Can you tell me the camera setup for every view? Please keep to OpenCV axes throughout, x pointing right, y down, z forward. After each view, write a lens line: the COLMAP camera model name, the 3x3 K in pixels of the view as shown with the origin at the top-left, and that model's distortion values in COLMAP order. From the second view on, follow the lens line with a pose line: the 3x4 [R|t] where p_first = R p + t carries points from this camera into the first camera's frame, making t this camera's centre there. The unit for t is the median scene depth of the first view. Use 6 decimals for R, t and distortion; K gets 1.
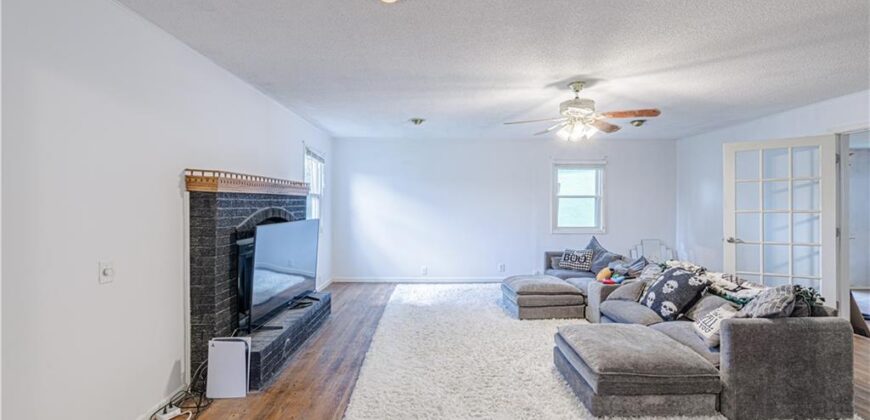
lens RADIAL K [[381.4, 0, 436.9], [0, 381.4, 204.8], [0, 0, 1]] dist [-0.001159, -0.000244]
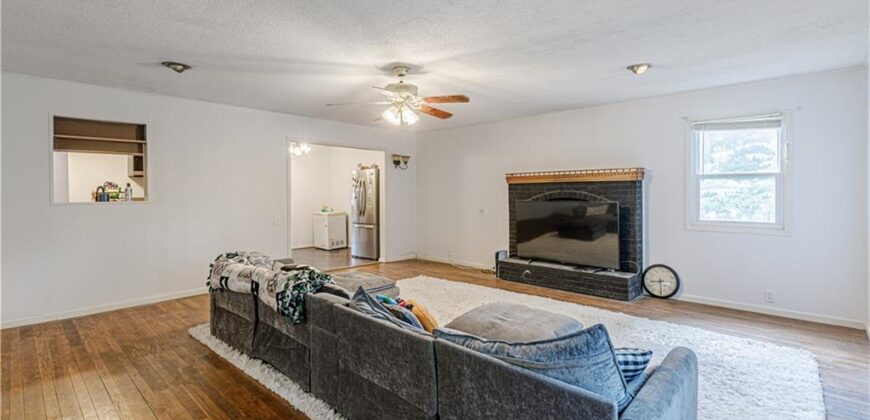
lens RADIAL K [[381.4, 0, 436.9], [0, 381.4, 204.8], [0, 0, 1]] dist [-0.001159, -0.000244]
pose [[-0.668316, 0.040695, -0.742764, 0.985694], [0.008271, 0.998847, 0.047283, -0.014364], [0.743832, 0.025456, -0.667882, 1.632918]]
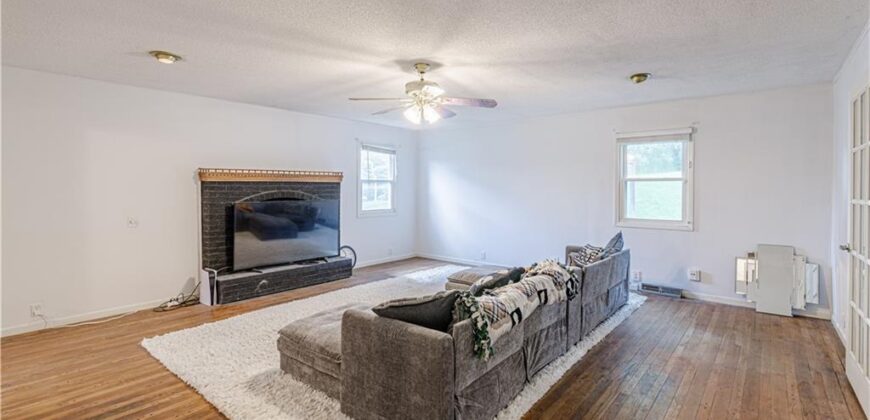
lens RADIAL K [[397.1, 0, 444.7], [0, 397.1, 195.2], [0, 0, 1]] dist [0.002978, 0.000161]
pose [[0.773365, 0.011194, -0.633862, 1.002080], [-0.002489, 0.999890, 0.014622, -0.000707], [0.633956, -0.009730, 0.773308, 0.235131]]
